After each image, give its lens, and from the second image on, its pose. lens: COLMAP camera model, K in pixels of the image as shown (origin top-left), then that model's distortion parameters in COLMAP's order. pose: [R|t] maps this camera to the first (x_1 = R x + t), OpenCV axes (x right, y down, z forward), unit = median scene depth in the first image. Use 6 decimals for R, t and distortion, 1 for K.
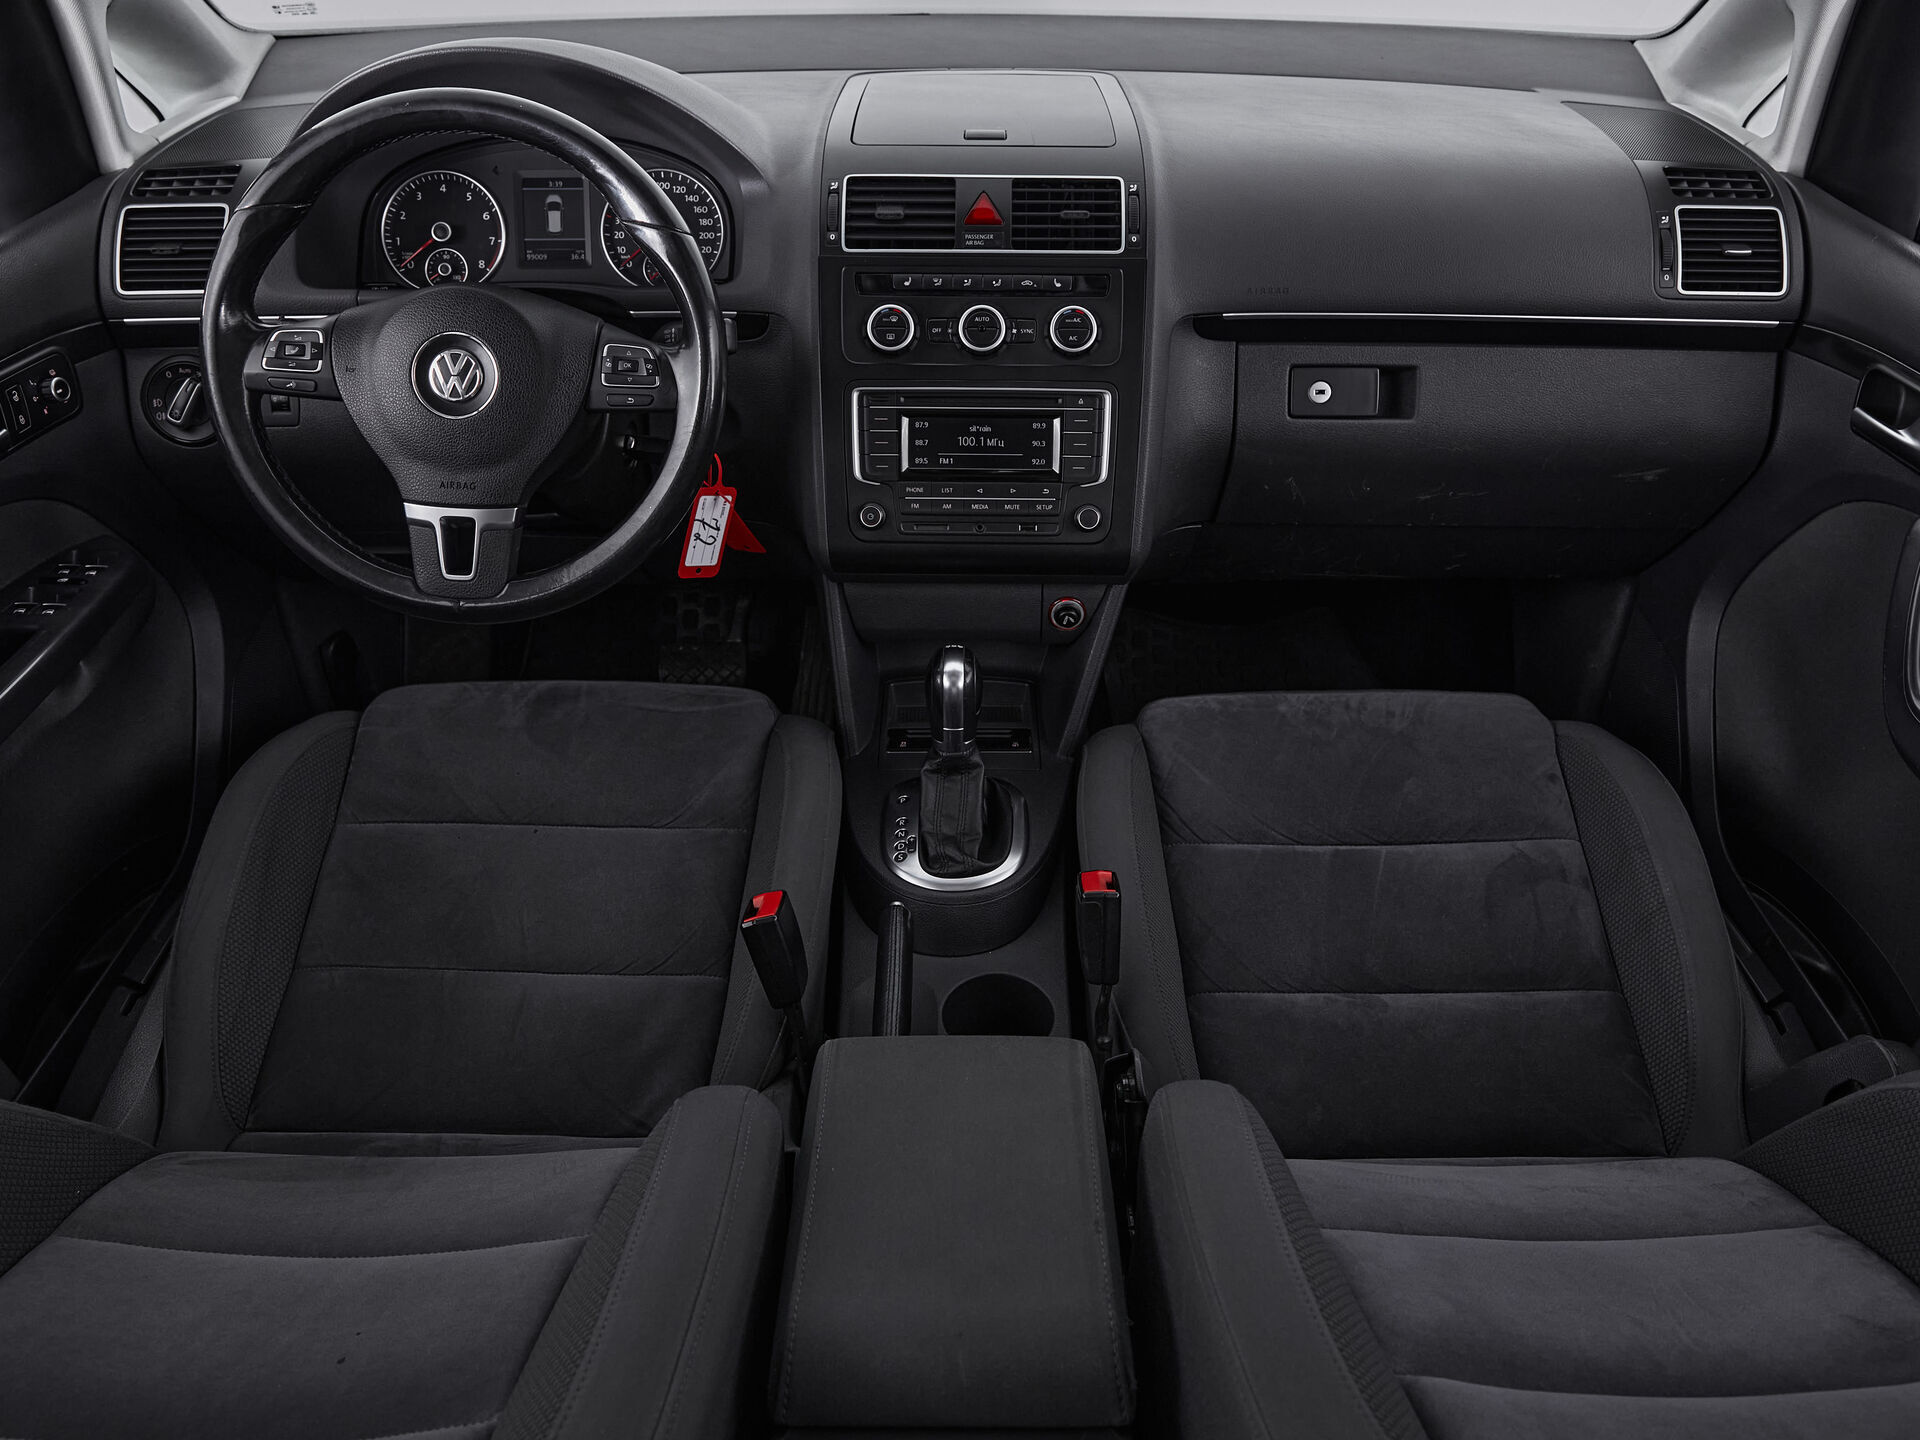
lens RADIAL K [[1462.6, 0, 963.8], [0, 1462.6, 697.1], [0, 0, 1]] dist [-0.024732, 0.013618]
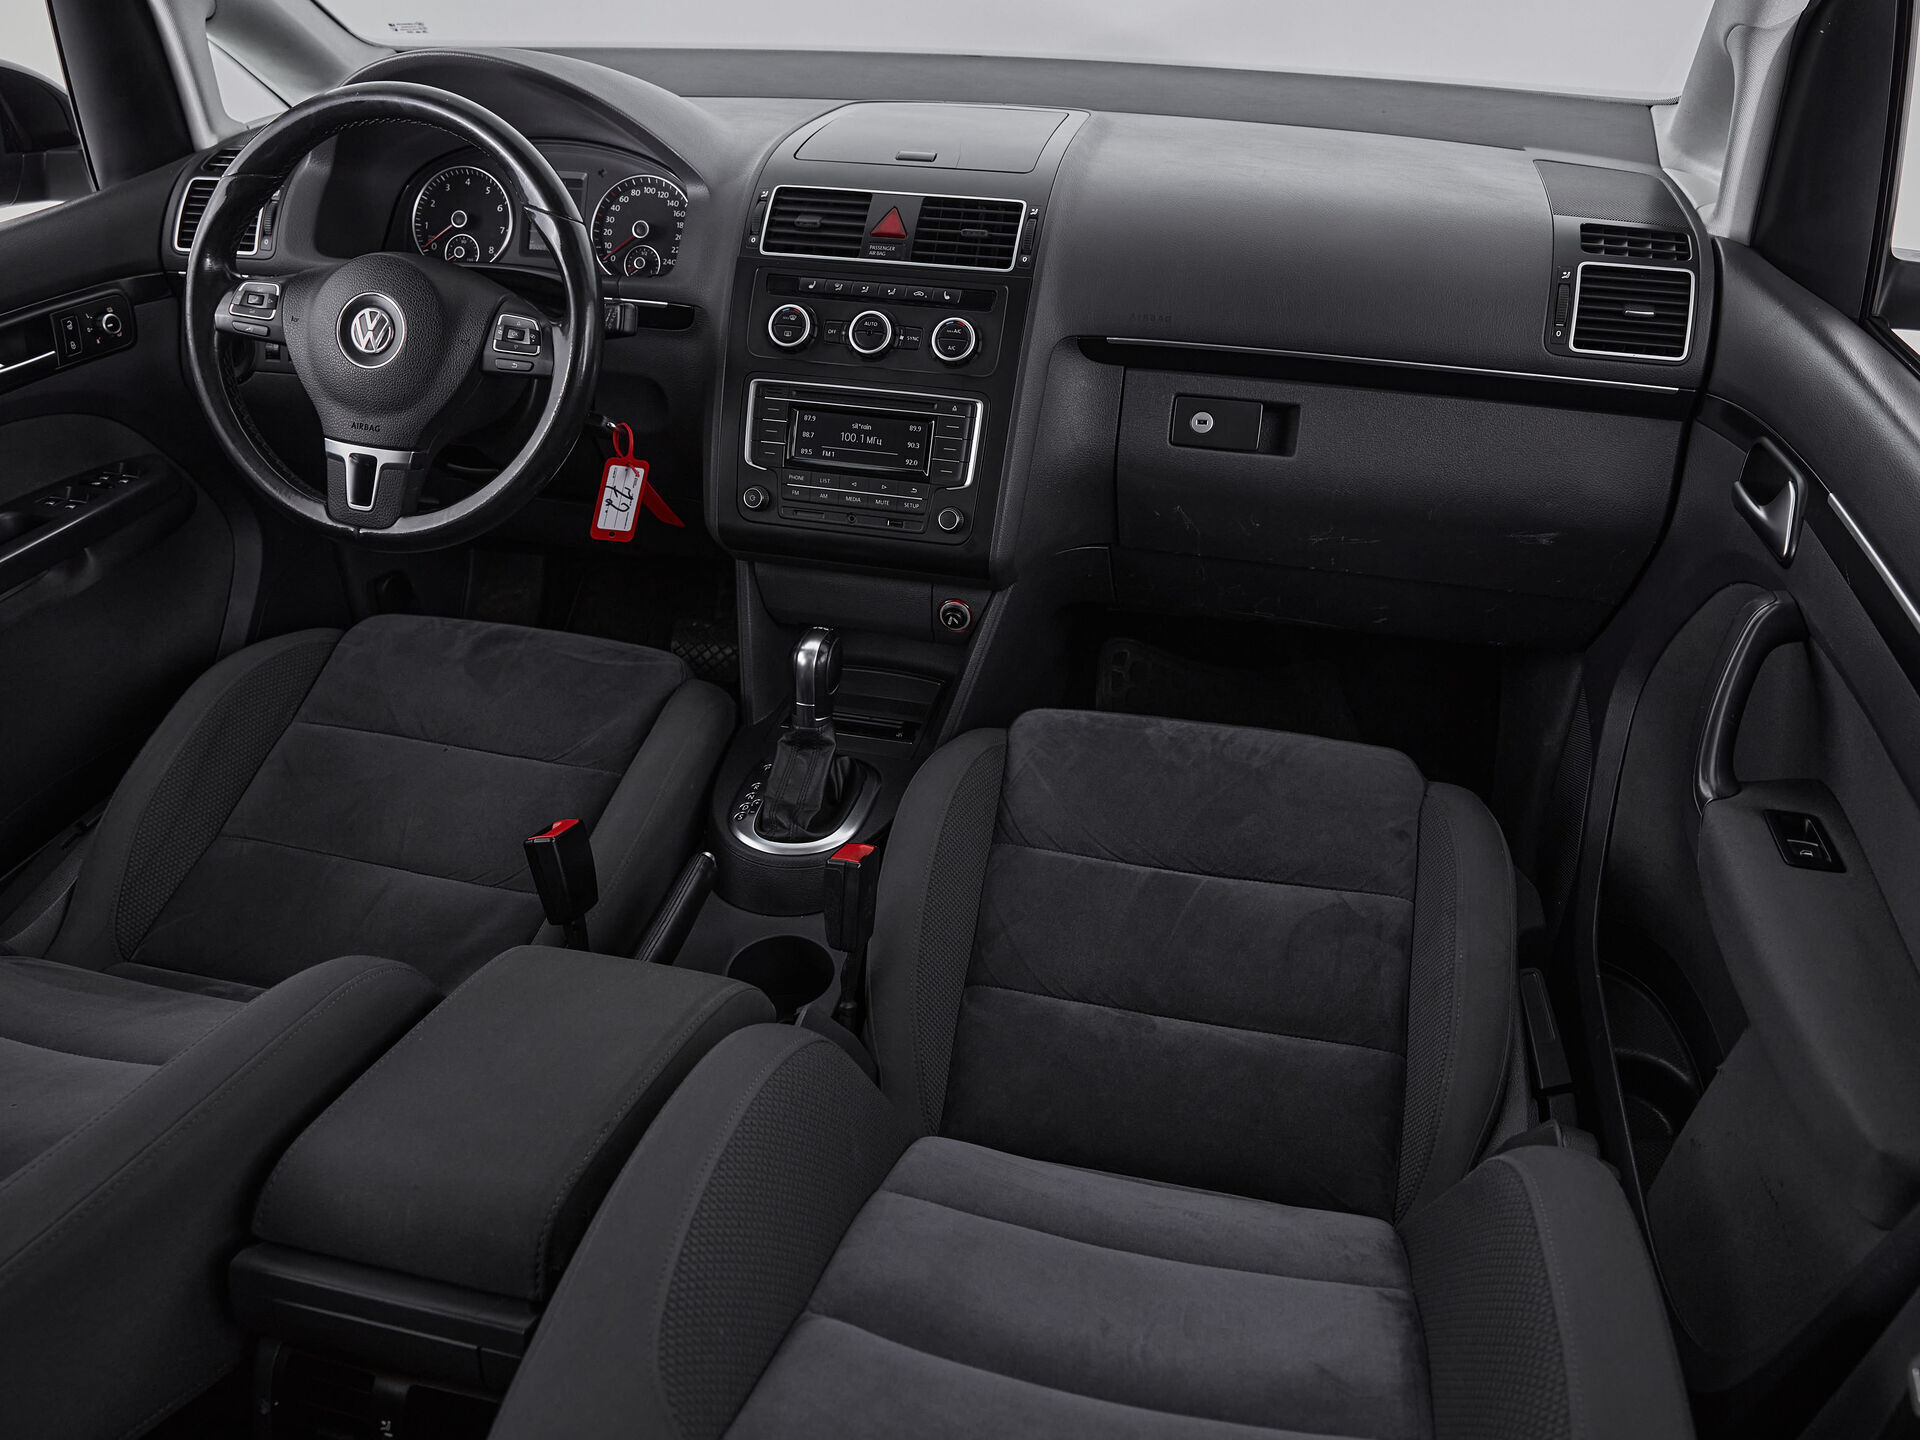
lens RADIAL K [[1416.7, 0, 979.7], [0, 1416.7, 702.2], [0, 0, 1]] dist [-0.027950, 0.017485]
pose [[0.973810, 0.124337, -0.190352, 0.315161], [-0.130365, 0.991276, -0.019428, 0.023860], [0.186275, 0.043735, 0.981524, 0.015355]]
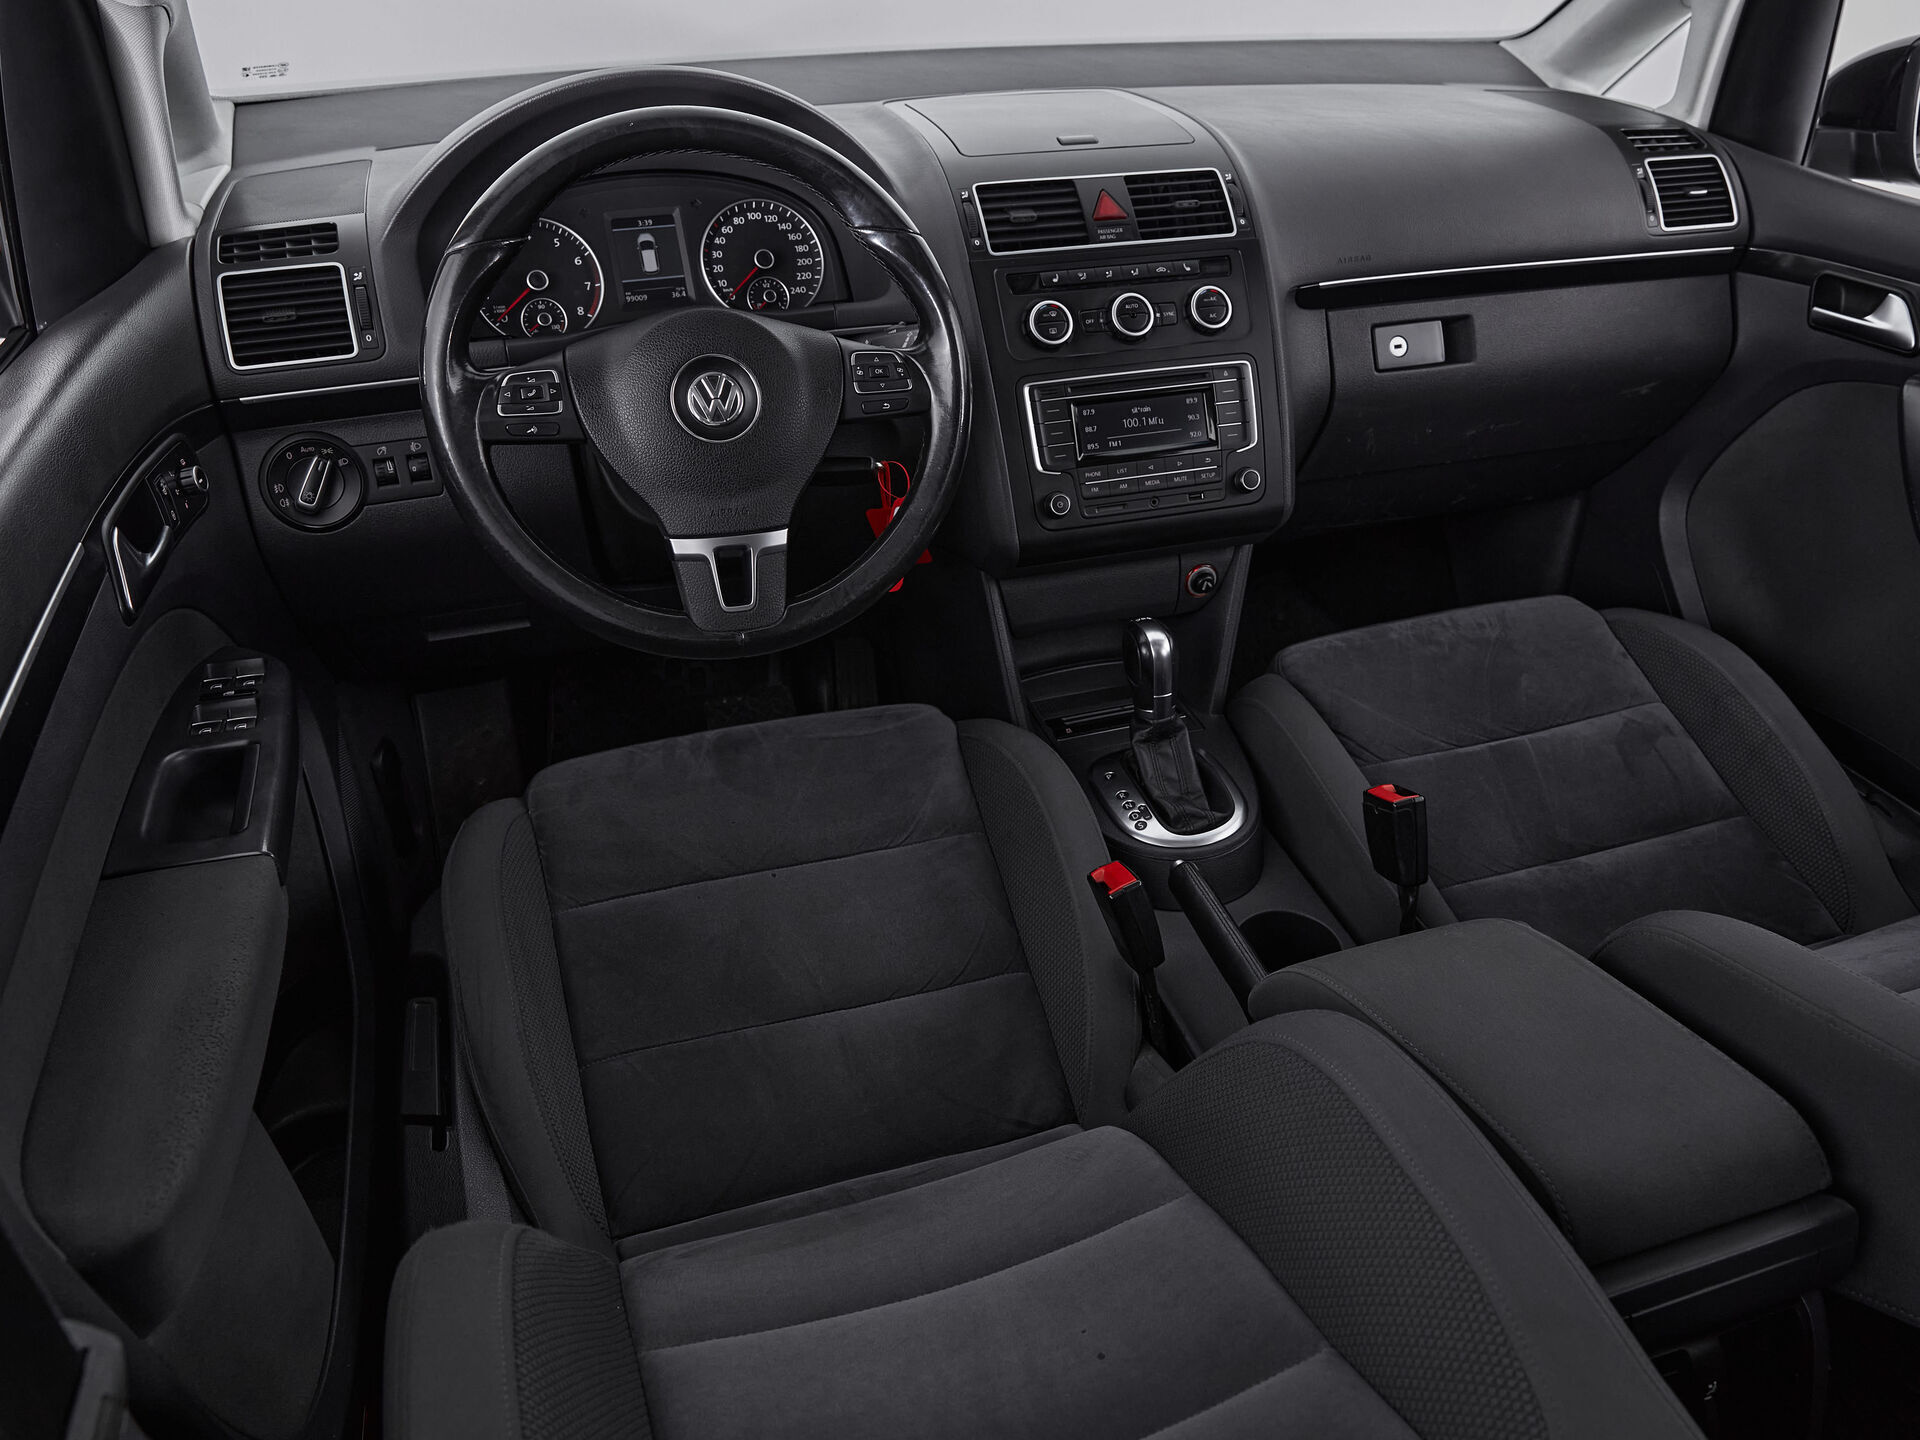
lens RADIAL K [[1416.7, 0, 979.7], [0, 1416.7, 702.2], [0, 0, 1]] dist [-0.027950, 0.017485]
pose [[0.949798, -0.168851, 0.263387, -0.403433], [0.179495, 0.983617, -0.016701, 0.020117], [-0.256252, 0.063140, 0.964546, 0.058939]]
